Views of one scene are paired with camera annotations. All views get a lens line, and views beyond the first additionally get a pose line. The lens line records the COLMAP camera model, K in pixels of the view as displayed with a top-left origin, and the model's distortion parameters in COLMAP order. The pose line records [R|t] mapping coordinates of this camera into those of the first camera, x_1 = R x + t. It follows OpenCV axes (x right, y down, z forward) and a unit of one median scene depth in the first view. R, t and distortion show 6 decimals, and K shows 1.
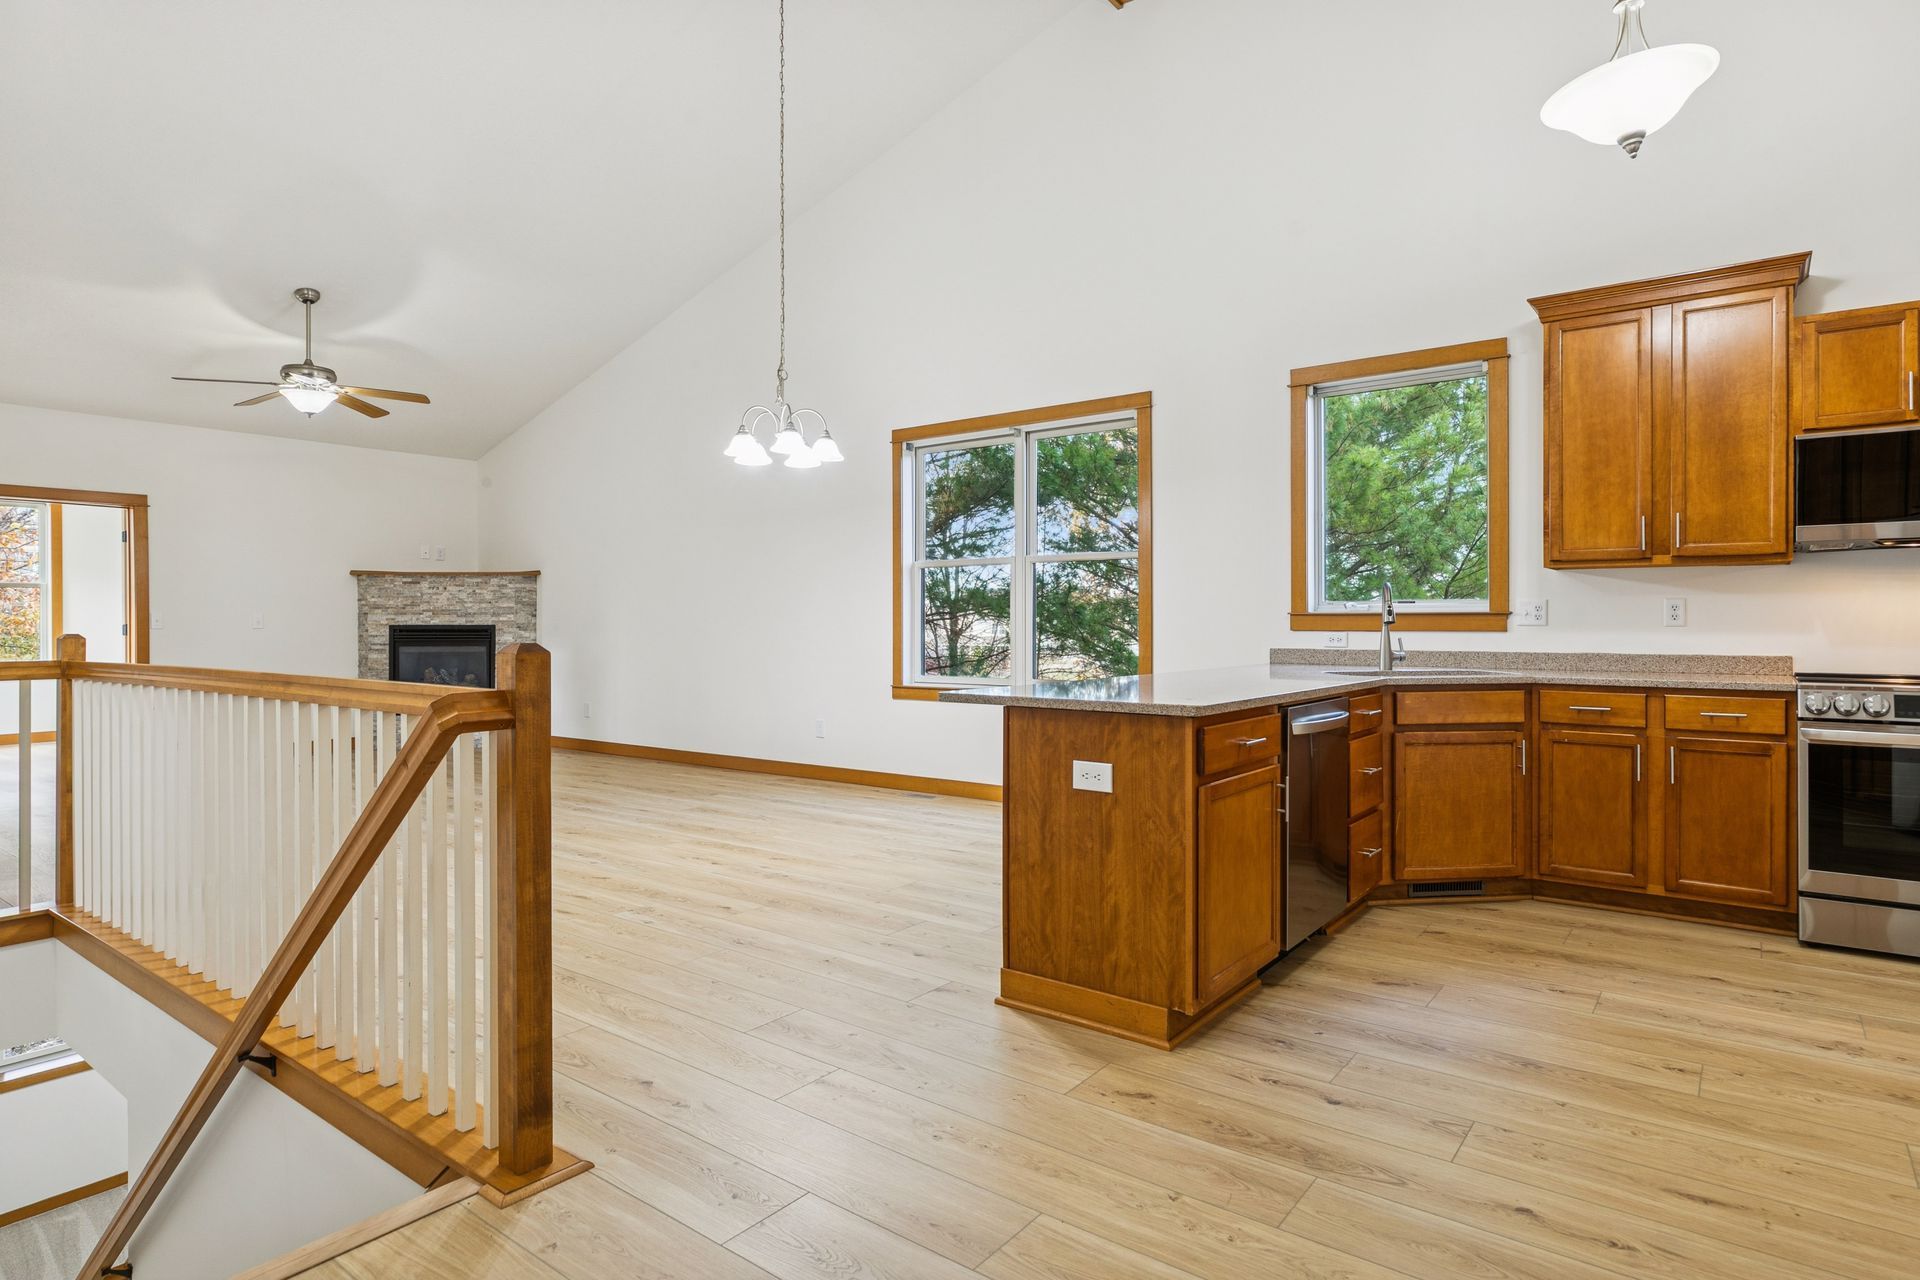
lens RADIAL K [[1024.6, 0, 974.3], [0, 1024.6, 625.1], [0, 0, 1]] dist [0.001348, 0.000624]
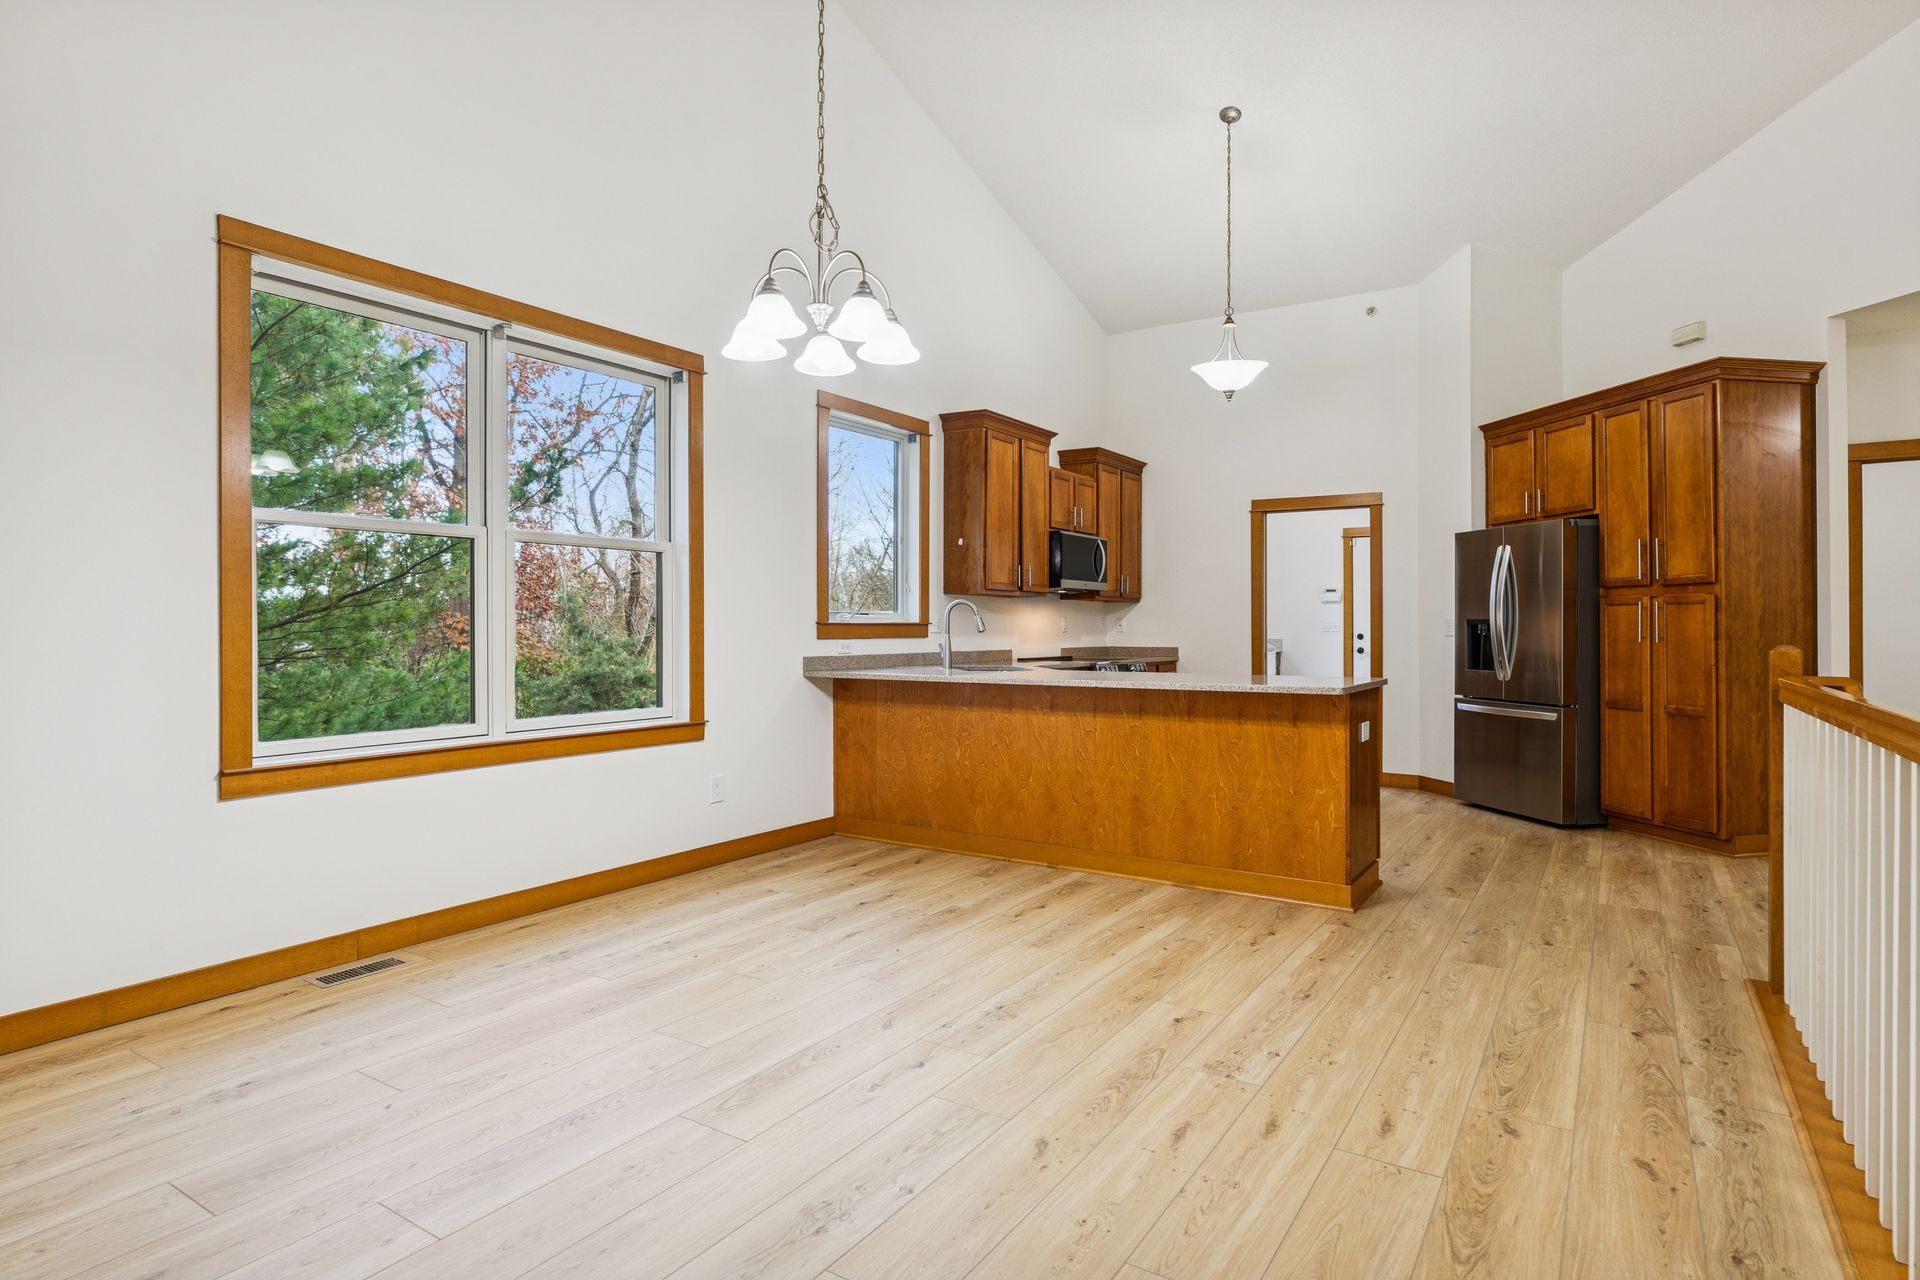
lens RADIAL K [[1024.6, 0, 974.3], [0, 1024.6, 625.1], [0, 0, 1]] dist [0.001348, 0.000624]
pose [[-0.081740, 0.004215, 0.996645, -0.910583], [0.004156, 0.999984, -0.003888, -0.005035], [-0.996645, 0.003824, -0.081756, 1.139443]]
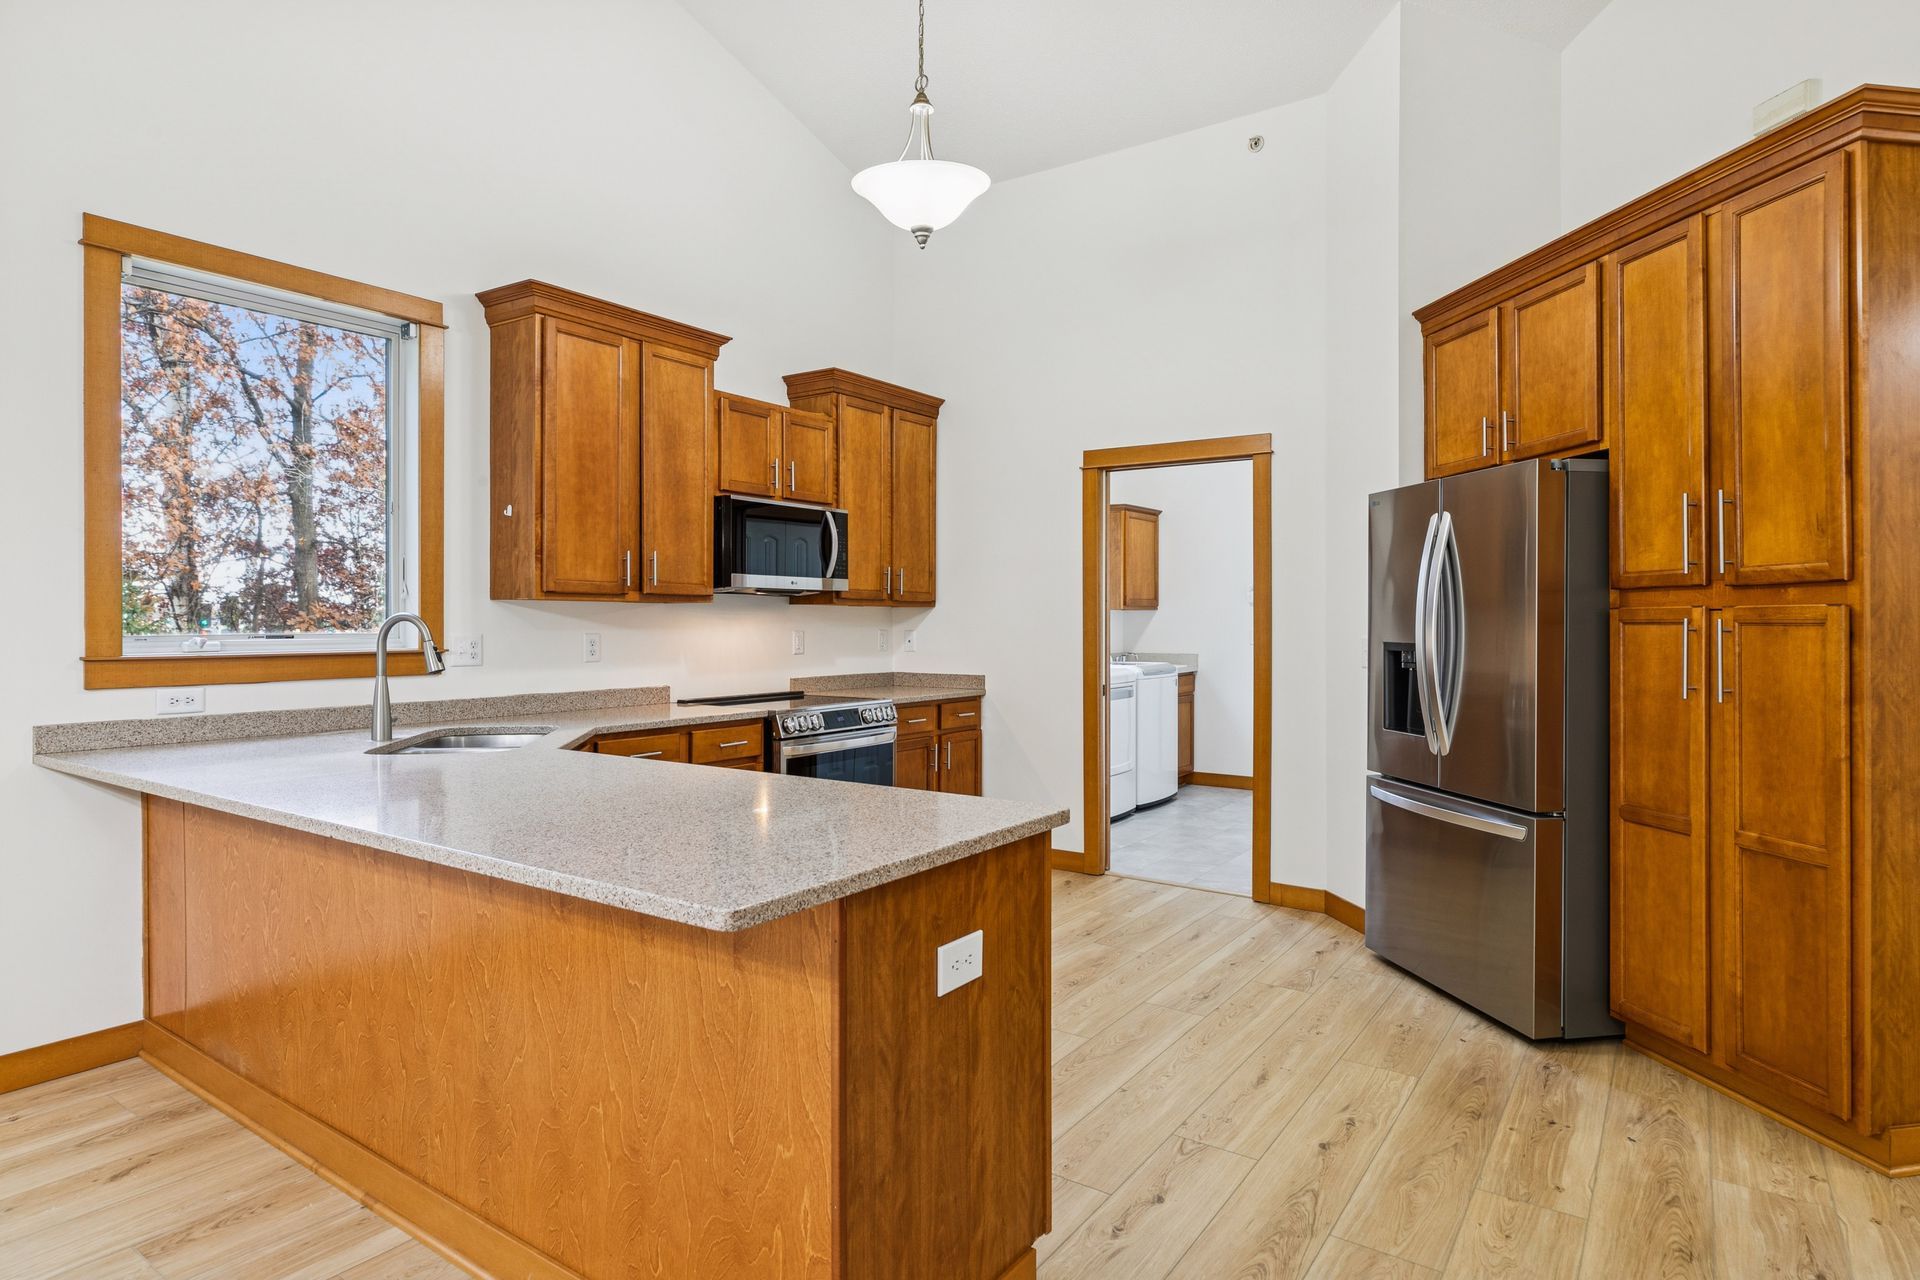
lens RADIAL K [[1044.8, 0, 975.8], [0, 1044.8, 626.0], [0, 0, 1]] dist [0.002252, 0.000537]
pose [[-0.049031, -0.003247, 0.998792, -0.333323], [0.004261, 0.999985, 0.003460, -0.035050], [-0.998788, 0.004426, -0.049016, 0.681086]]
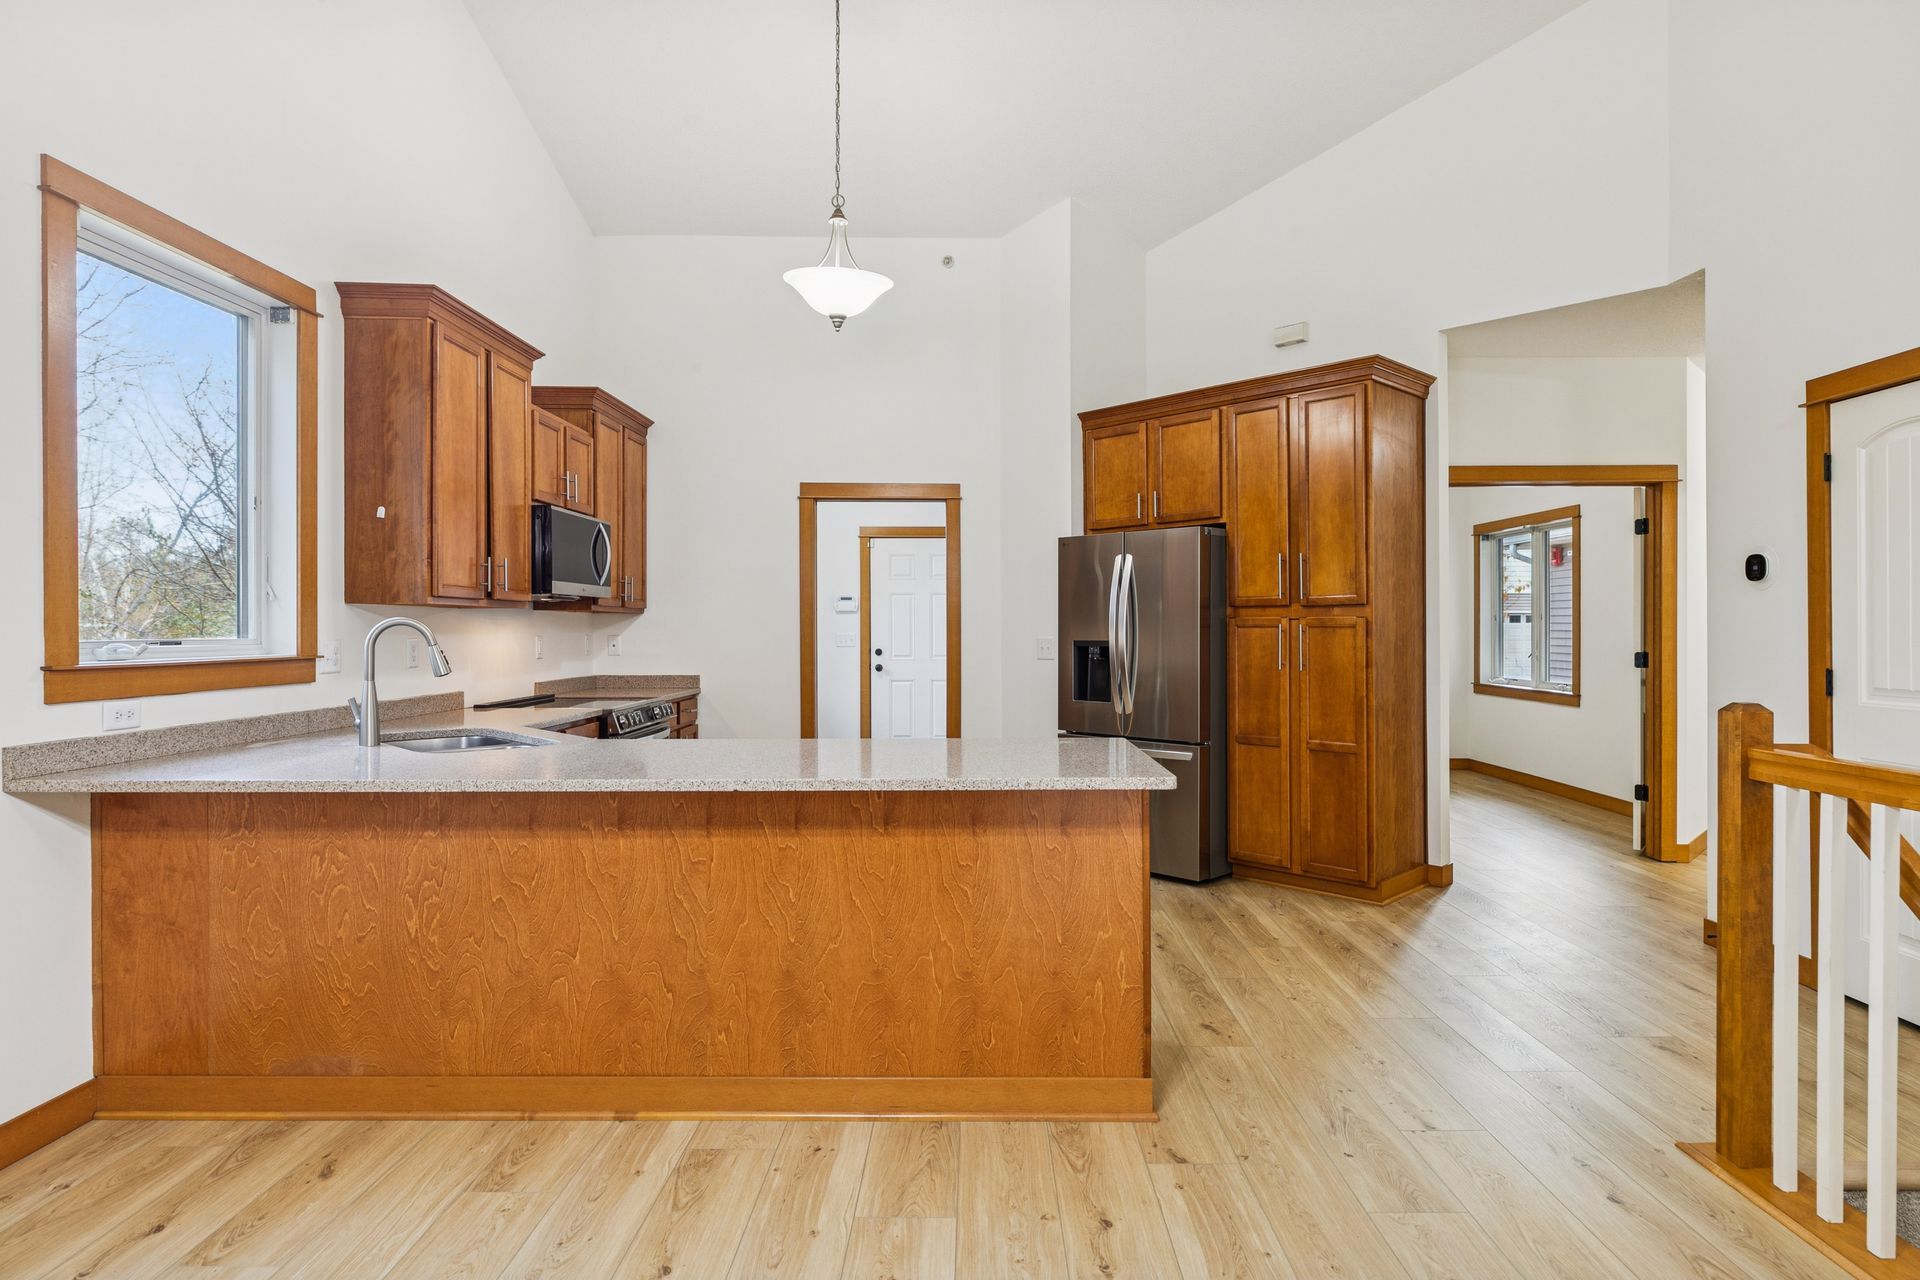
lens RADIAL K [[1042.7, 0, 983.7], [0, 1042.7, 630.8], [0, 0, 1]] dist [0.004338, 0.000796]
pose [[-0.610824, -0.000557, 0.791766, -0.415496], [0.004953, 0.999977, 0.004524, -0.035045], [-0.791751, 0.006686, -0.610808, 1.171345]]
